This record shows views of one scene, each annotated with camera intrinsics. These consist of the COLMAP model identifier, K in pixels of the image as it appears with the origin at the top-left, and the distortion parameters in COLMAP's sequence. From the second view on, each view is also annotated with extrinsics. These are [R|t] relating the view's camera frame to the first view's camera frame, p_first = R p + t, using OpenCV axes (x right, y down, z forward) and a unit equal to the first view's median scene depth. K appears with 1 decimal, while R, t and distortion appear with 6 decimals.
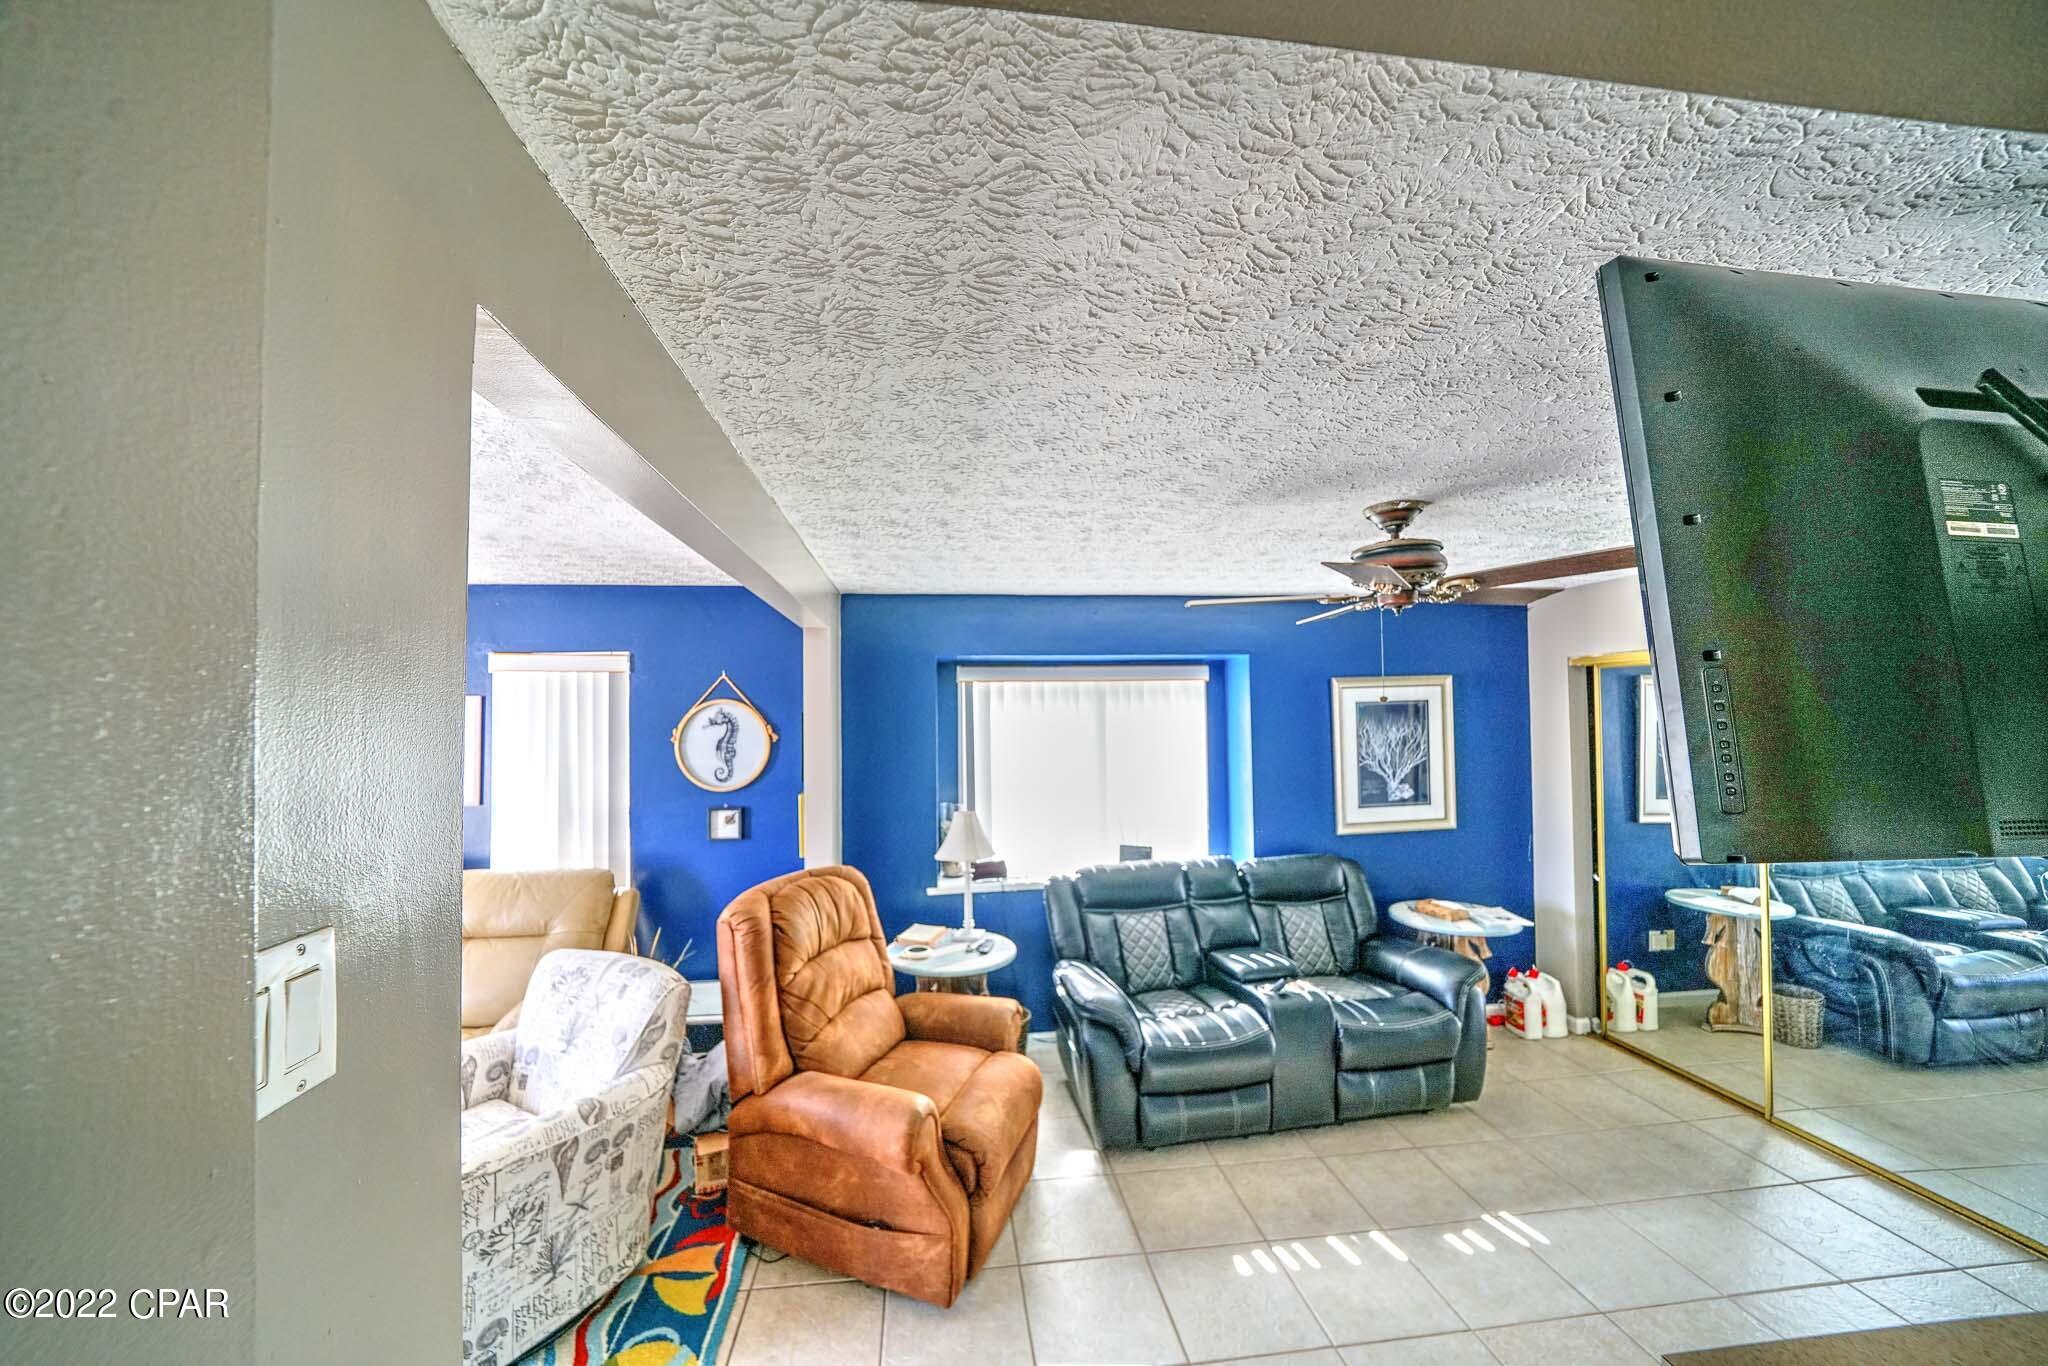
lens RADIAL K [[727.7, 0, 1007.6], [0, 727.7, 697.6], [0, 0, 1]] dist [-0.022846, 0.003453]
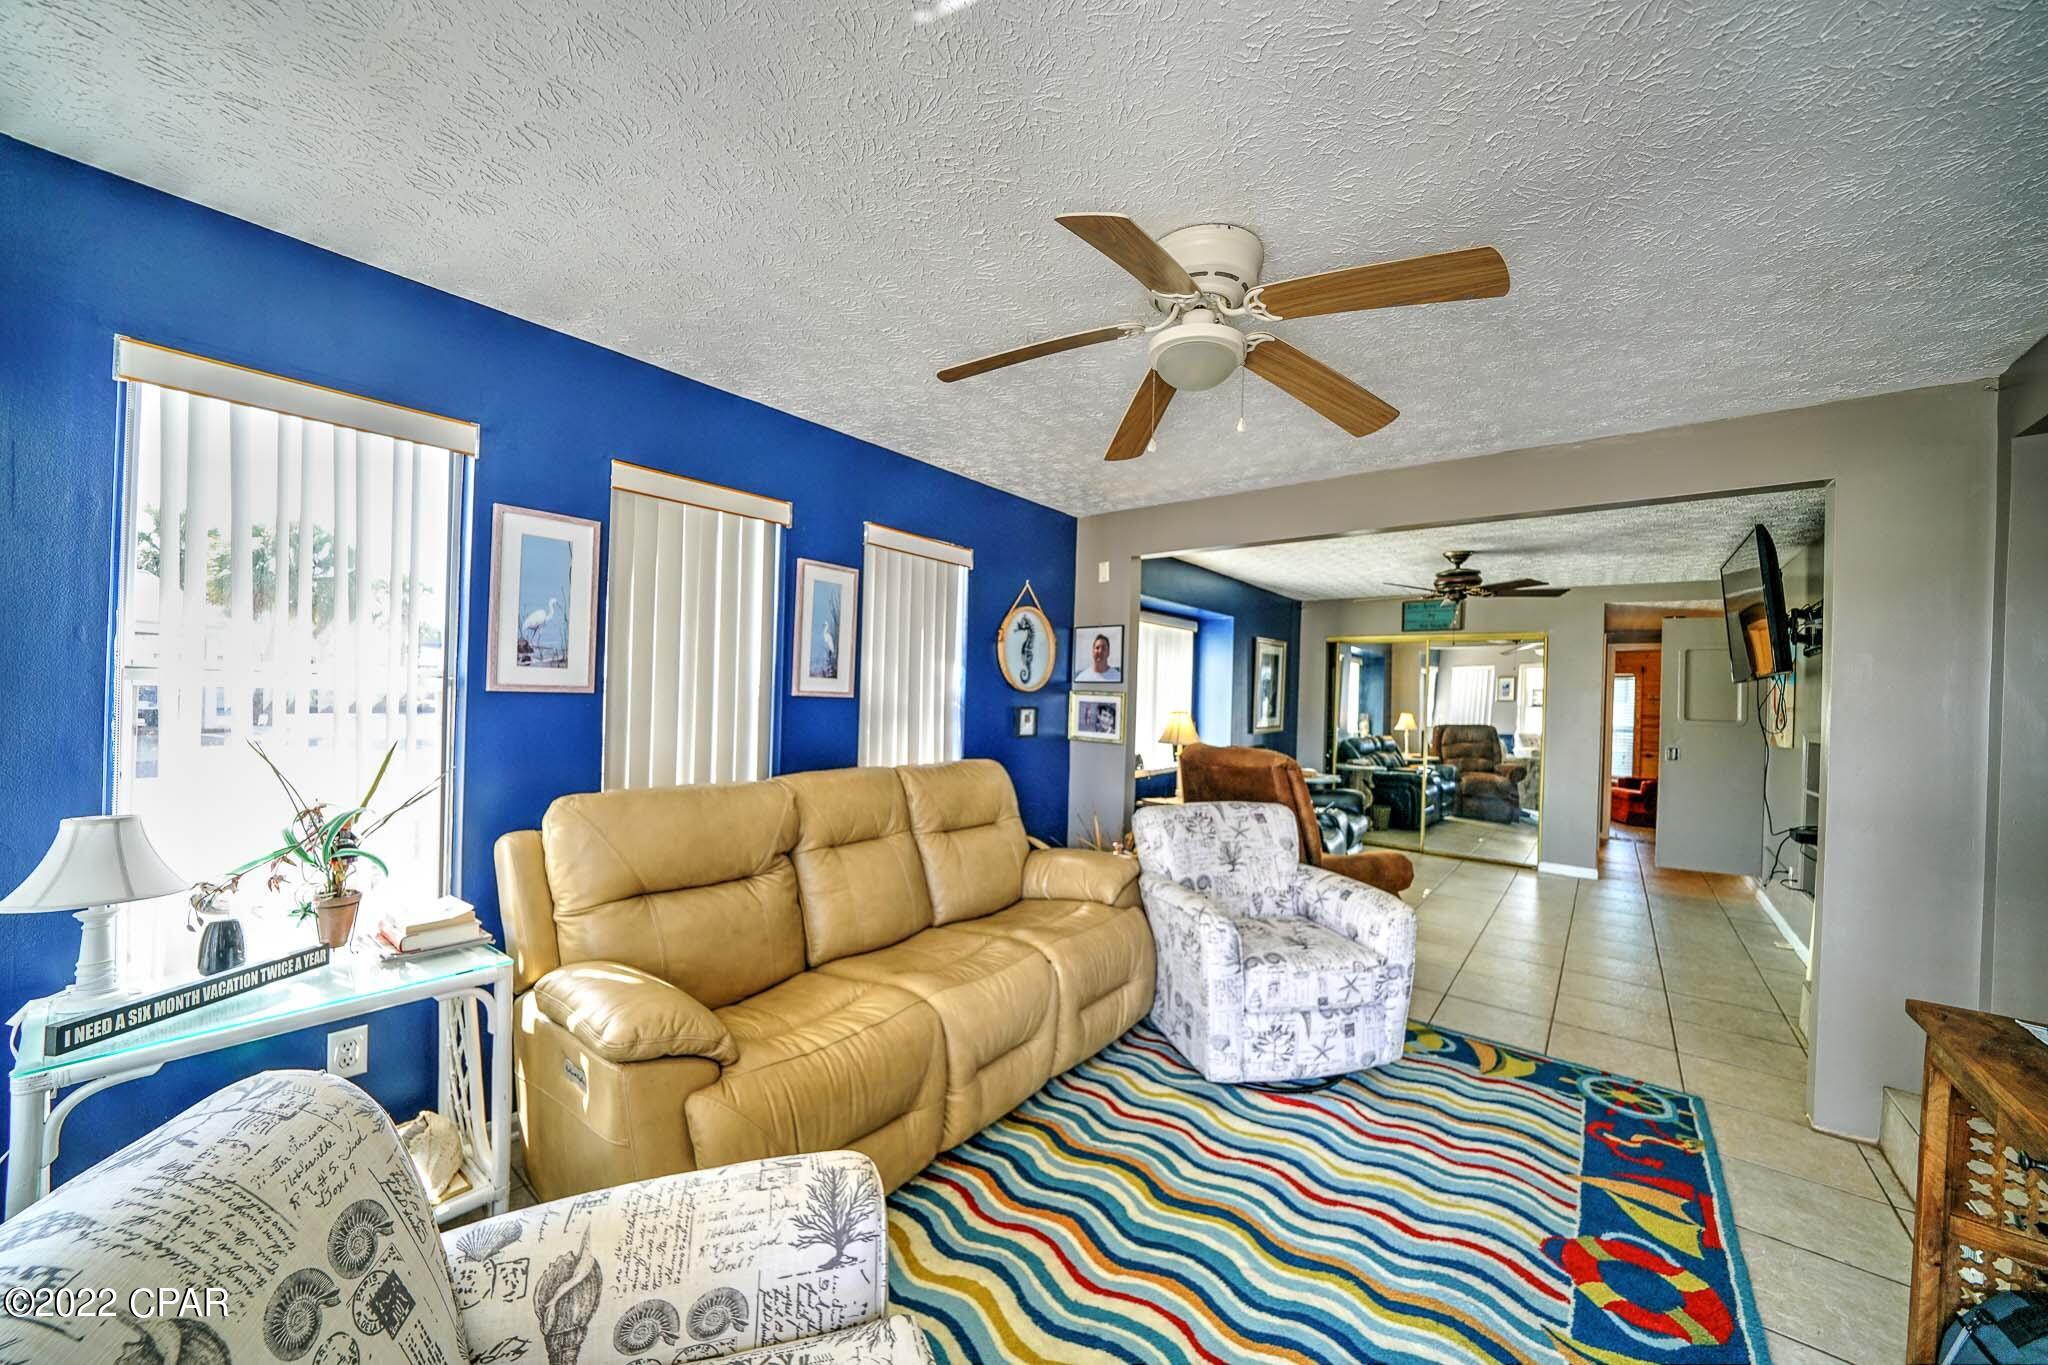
lens RADIAL K [[727.7, 0, 1005.9], [0, 727.7, 692.3], [0, 0, 1]] dist [-0.022846, 0.003453]
pose [[0.721309, 0.033815, 0.691788, -1.173792], [-0.053915, 0.998518, 0.007407, 0.124598], [-0.690512, -0.042641, 0.722063, 0.238924]]
